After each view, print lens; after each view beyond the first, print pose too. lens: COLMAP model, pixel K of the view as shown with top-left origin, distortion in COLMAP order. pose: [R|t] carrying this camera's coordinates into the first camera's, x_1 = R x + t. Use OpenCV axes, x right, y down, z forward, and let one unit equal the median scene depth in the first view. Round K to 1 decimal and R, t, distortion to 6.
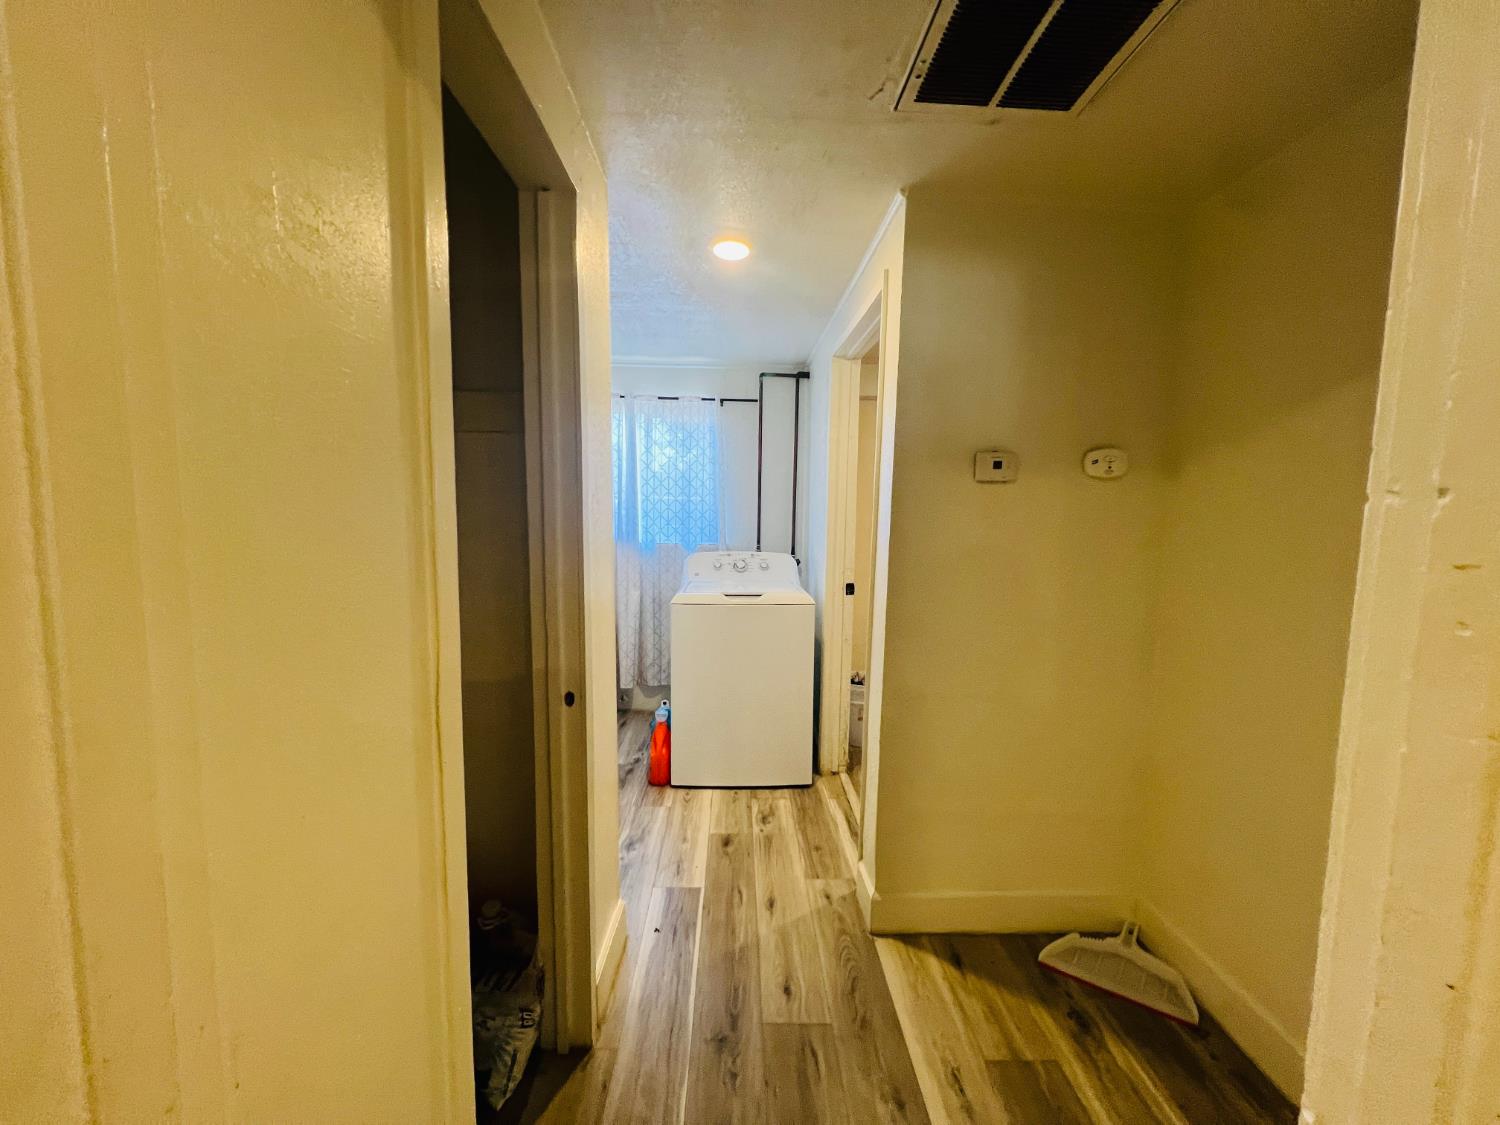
lens RADIAL K [[602.2, 0, 750.5], [0, 602.2, 561.4], [0, 0, 1]] dist [-0.001879, 0.000706]
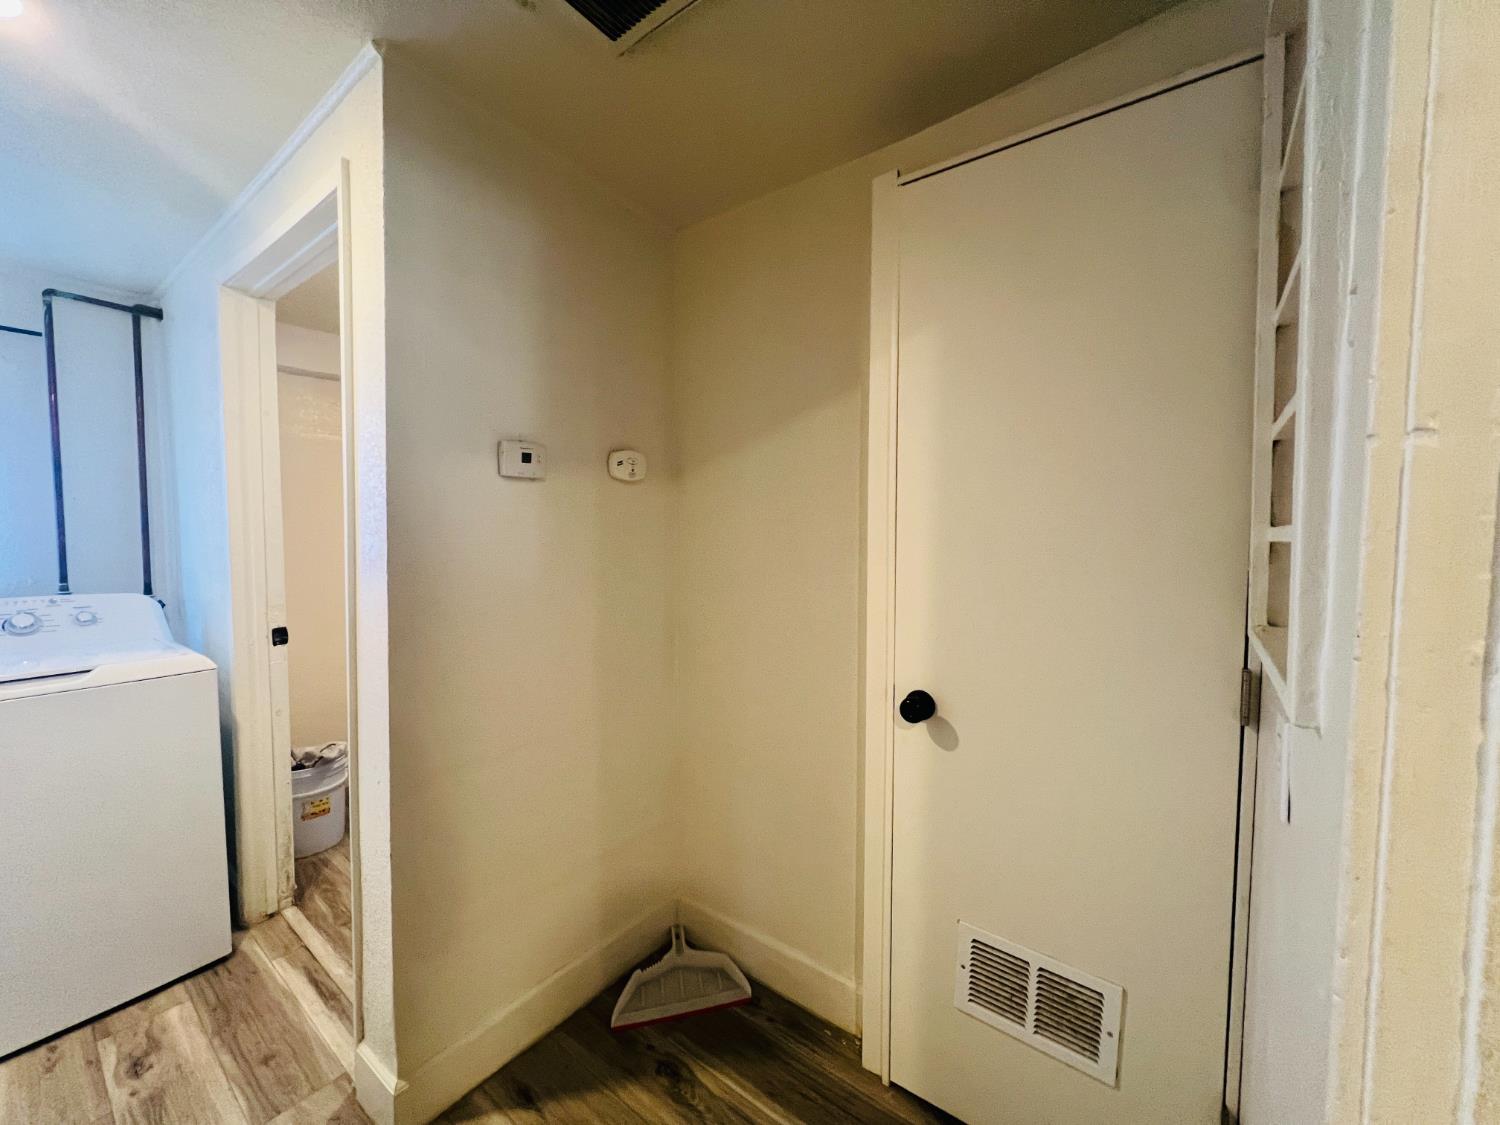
lens RADIAL K [[602.2, 0, 747.8], [0, 602.2, 561.3], [0, 0, 1]] dist [-0.001879, 0.000706]
pose [[0.632341, -0.054079, 0.772800, -0.028504], [0.077642, 0.996962, 0.006235, -0.002358], [-0.770789, 0.056059, 0.634619, 0.203998]]
